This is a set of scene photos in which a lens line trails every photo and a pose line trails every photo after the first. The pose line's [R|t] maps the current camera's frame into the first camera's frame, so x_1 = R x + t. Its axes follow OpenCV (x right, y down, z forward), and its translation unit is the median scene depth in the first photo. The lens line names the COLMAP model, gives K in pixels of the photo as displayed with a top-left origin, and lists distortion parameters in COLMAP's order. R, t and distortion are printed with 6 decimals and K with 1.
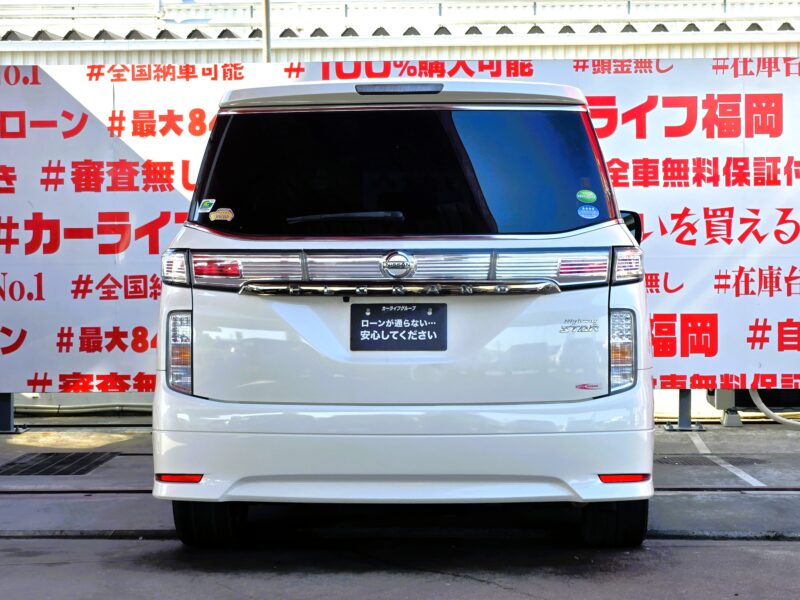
lens RADIAL K [[1825.1, 0, 398.1], [0, 1825.1, 284.3], [0, 0, 1]] dist [-0.434211, 4.991649]
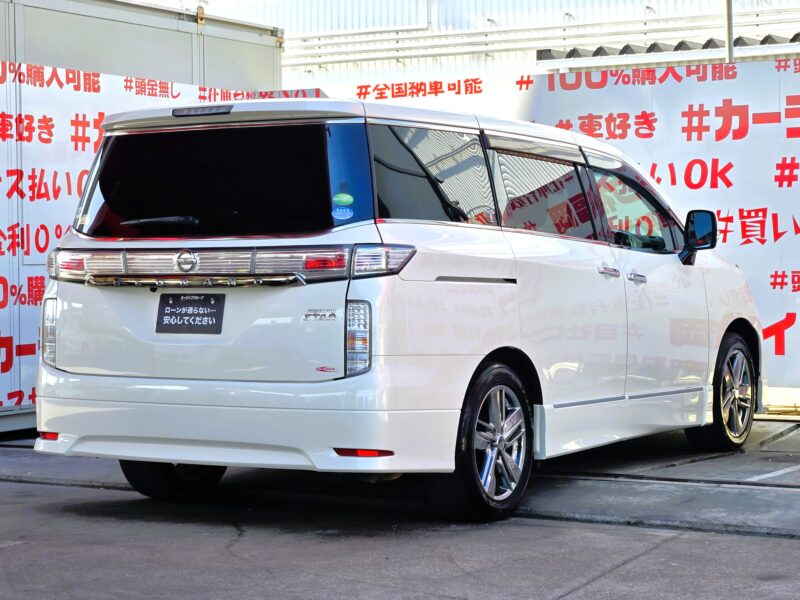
lens RADIAL K [[1825.1, 0, 398.1], [0, 1825.1, 284.3], [0, 0, 1]] dist [-0.434211, 4.991649]
pose [[0.891224, 0.004641, -0.453540, 0.642214], [-0.005418, 0.999985, -0.000413, 0.004178], [0.453531, 0.002825, 0.891236, 0.013890]]
